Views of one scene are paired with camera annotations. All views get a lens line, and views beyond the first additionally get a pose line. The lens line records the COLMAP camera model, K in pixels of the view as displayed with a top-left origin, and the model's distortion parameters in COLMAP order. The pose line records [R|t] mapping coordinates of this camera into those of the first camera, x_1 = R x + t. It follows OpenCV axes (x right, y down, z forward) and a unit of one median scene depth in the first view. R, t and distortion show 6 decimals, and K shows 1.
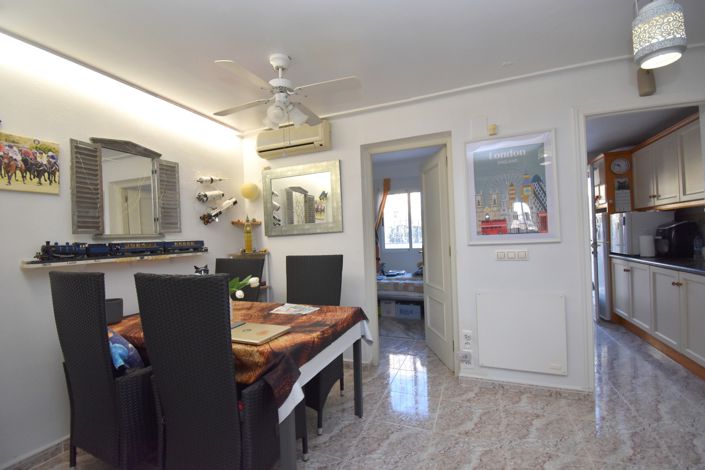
lens RADIAL K [[310.7, 0, 352.5], [0, 310.7, 235.0], [0, 0, 1]] dist [0.002236, -0.016204]
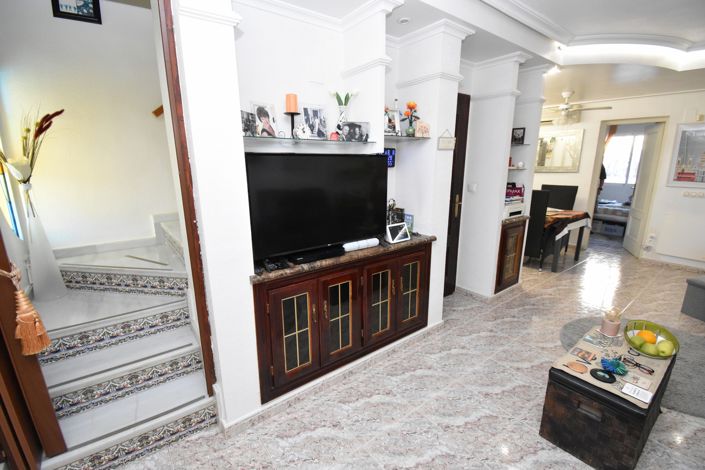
lens RADIAL K [[310.7, 0, 352.5], [0, 310.7, 235.0], [0, 0, 1]] dist [0.002236, -0.016204]
pose [[0.856089, 0.150254, -0.494506, -0.237241], [-0.024547, 0.967548, 0.251490, -0.089385], [0.516246, -0.203160, 0.831996, -1.373256]]
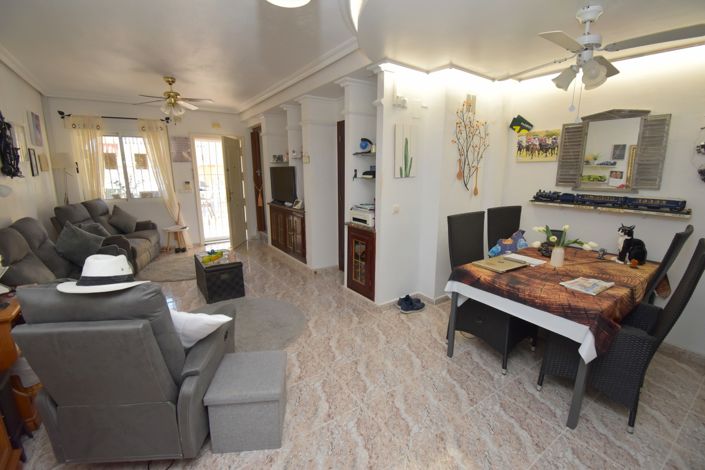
lens RADIAL K [[310.7, 0, 352.5], [0, 310.7, 235.0], [0, 0, 1]] dist [0.002236, -0.016204]
pose [[-0.551809, 0.209684, -0.807180, 0.808478], [0.027974, 0.971985, 0.233373, -0.125615], [0.833502, 0.106197, -0.542215, 0.781132]]
